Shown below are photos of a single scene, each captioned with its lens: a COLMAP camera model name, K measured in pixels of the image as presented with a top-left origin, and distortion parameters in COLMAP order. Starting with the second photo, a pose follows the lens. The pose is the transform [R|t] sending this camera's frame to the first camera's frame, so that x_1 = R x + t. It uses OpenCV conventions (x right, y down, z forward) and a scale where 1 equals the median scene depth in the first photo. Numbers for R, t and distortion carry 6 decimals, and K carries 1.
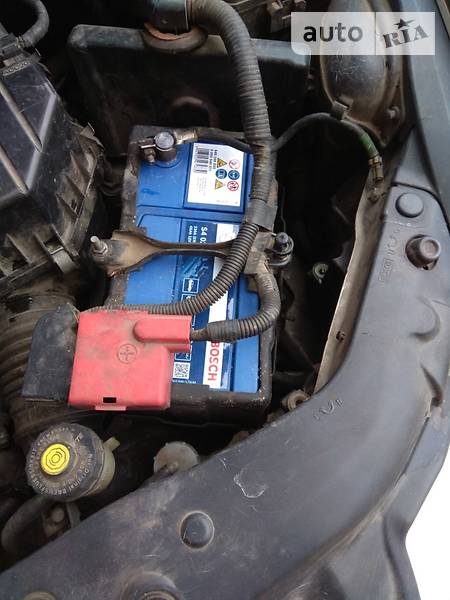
lens RADIAL K [[465.0, 0, 225.8], [0, 465.0, 305.9], [0, 0, 1]] dist [0.093789, -0.155694]
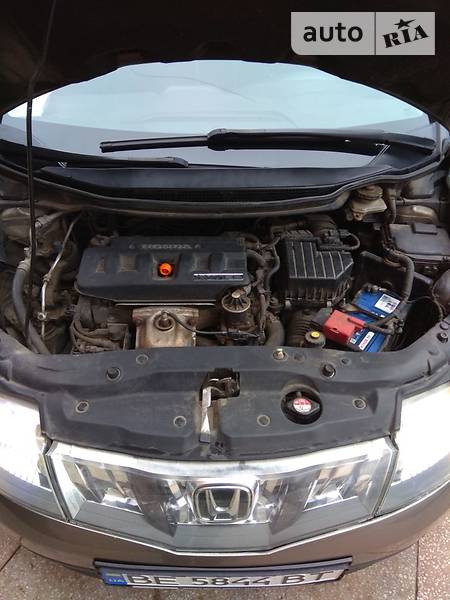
lens RADIAL K [[465.0, 0, 225.8], [0, 465.0, 305.9], [0, 0, 1]] dist [0.093789, -0.155694]
pose [[0.841509, 0.380387, -0.383625, 0.295023], [-0.515939, 0.776444, -0.361858, 1.488962], [0.160218, 0.502434, 0.849641, -1.880491]]
